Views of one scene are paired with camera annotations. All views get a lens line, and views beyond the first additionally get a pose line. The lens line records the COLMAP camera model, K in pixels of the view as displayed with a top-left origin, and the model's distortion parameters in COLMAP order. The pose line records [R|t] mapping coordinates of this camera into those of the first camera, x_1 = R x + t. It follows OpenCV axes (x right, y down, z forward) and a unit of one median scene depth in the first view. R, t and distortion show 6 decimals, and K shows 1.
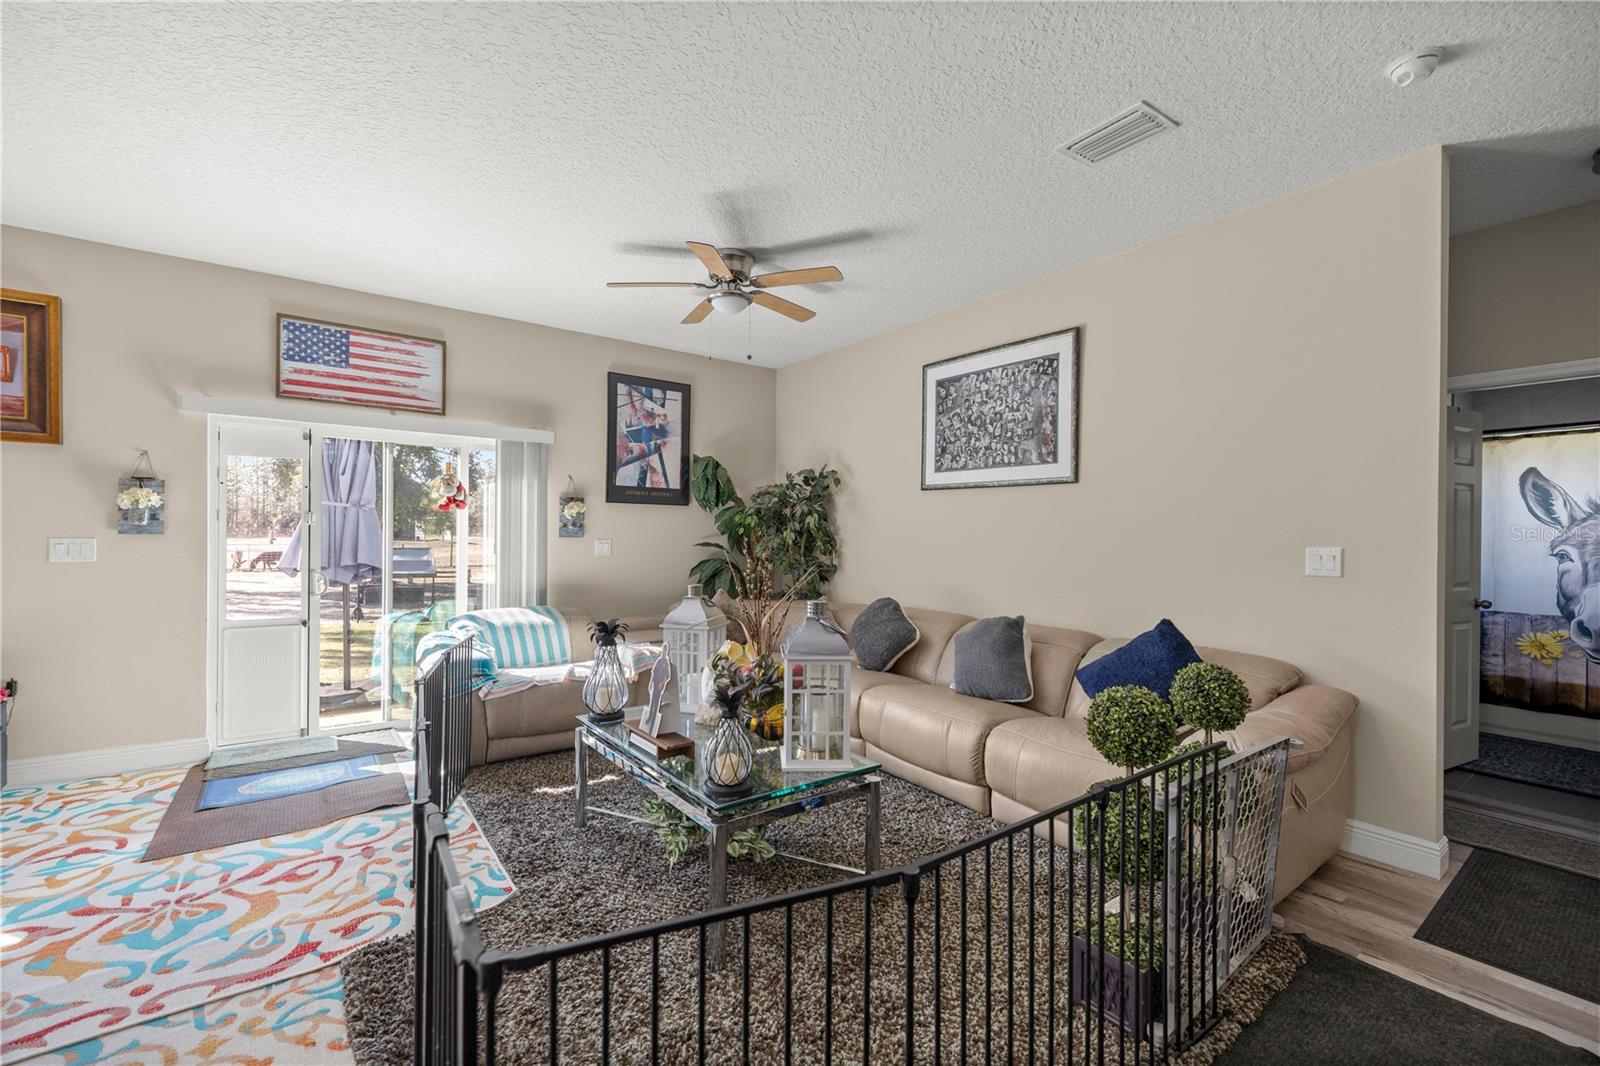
lens RADIAL K [[675.6, 0, 801.2], [0, 675.6, 538.0], [0, 0, 1]] dist [-0.001710, -0.000212]
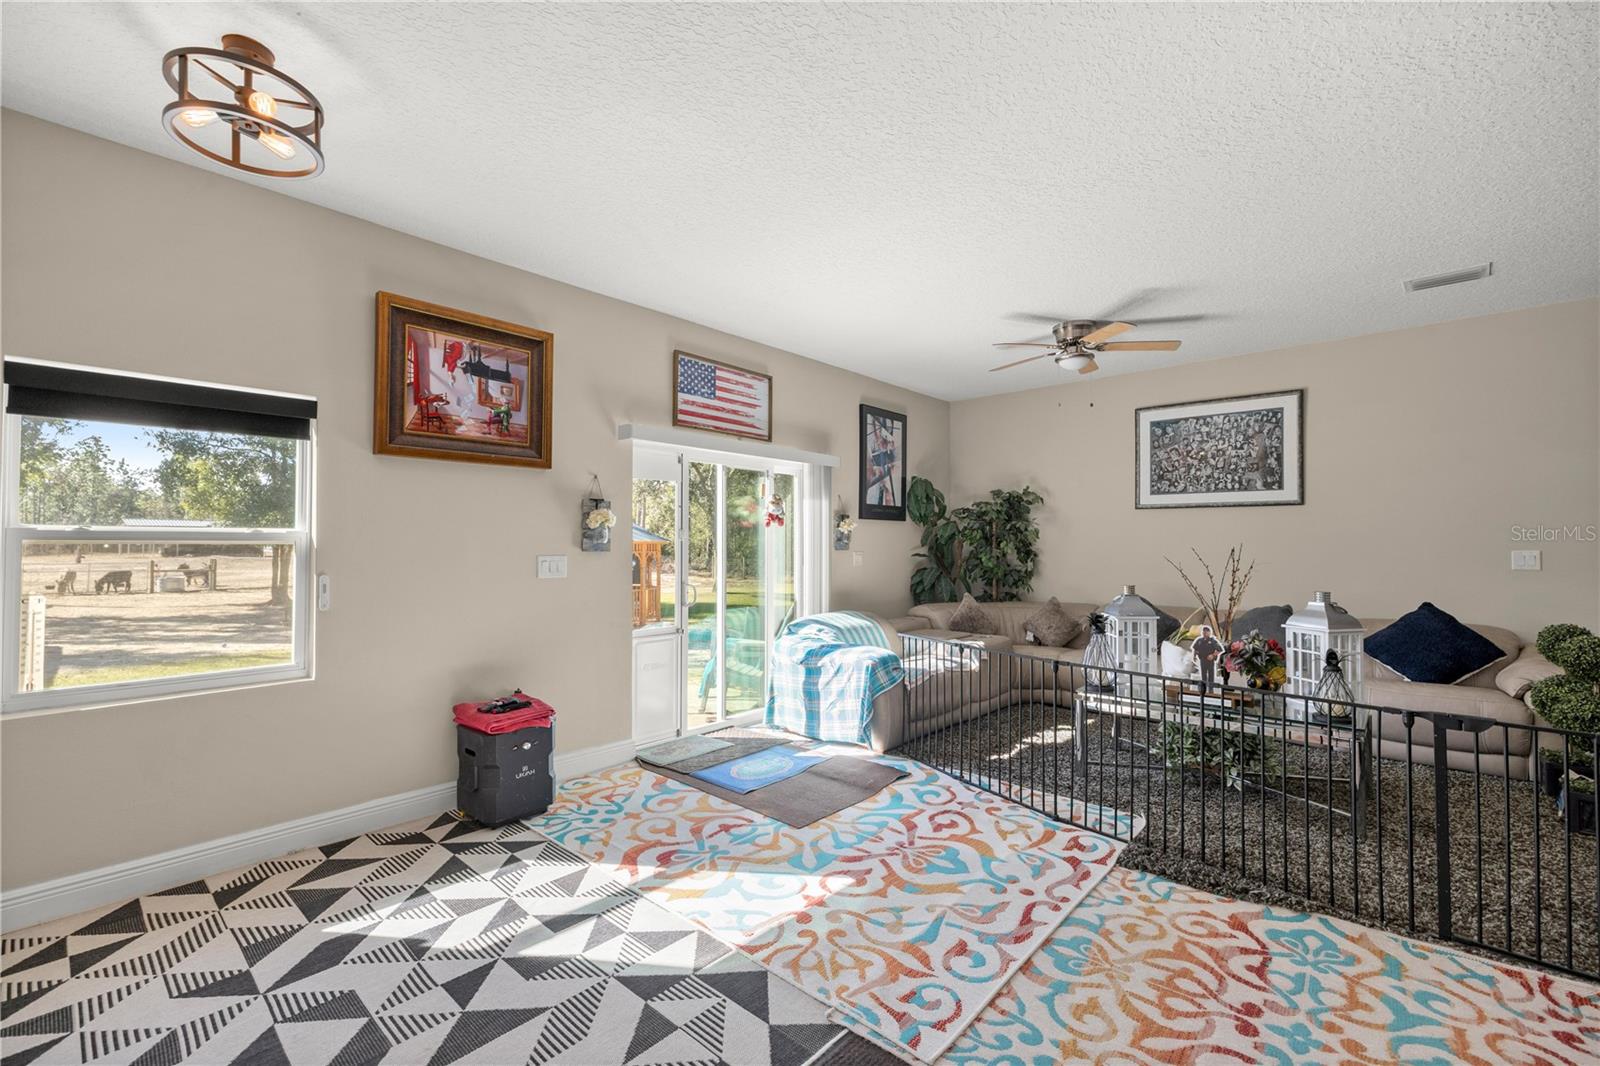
lens RADIAL K [[675.6, 0, 796.6], [0, 675.6, 532.0], [0, 0, 1]] dist [-0.001710, -0.000212]
pose [[0.981370, -0.006486, 0.192020, -0.752273], [0.011001, 0.999687, -0.022455, -0.007903], [-0.191814, 0.024149, 0.981134, -0.108863]]
